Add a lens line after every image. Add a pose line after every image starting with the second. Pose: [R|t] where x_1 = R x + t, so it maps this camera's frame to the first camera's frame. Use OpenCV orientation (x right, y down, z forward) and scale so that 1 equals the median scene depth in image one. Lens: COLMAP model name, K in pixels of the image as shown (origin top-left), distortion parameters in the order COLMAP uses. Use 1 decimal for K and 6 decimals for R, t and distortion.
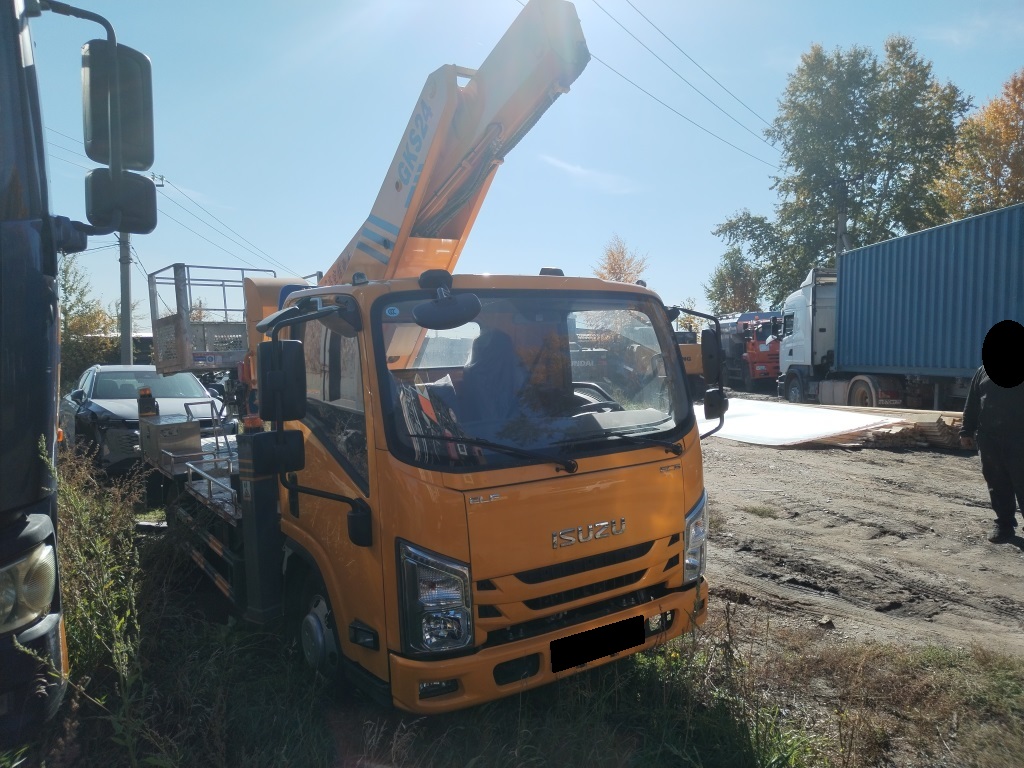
lens RADIAL K [[755.6, 0, 511.6], [0, 755.6, 386.3], [0, 0, 1]] dist [0.022798, -0.027424]
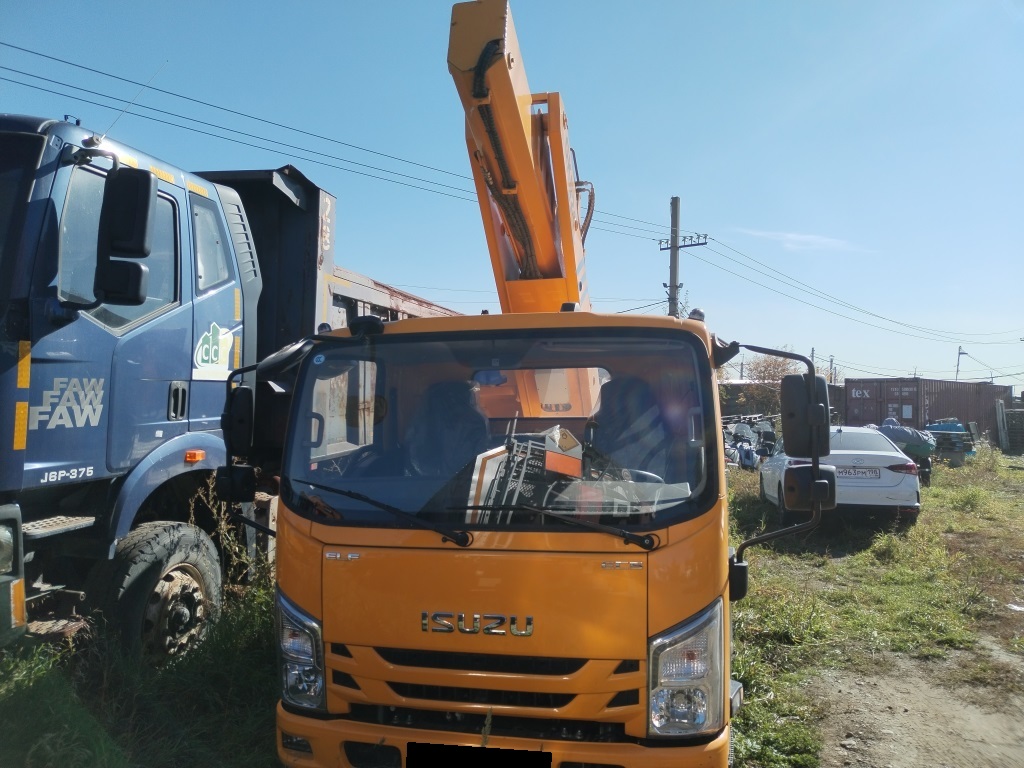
lens RADIAL K [[755.6, 0, 513.3], [0, 755.6, 389.6], [0, 0, 1]] dist [0.022798, -0.027424]
pose [[0.690822, 0.008340, -0.722976, 0.689557], [-0.050393, 0.998057, -0.036638, -0.029874], [0.721266, 0.061743, 0.689901, 0.428629]]
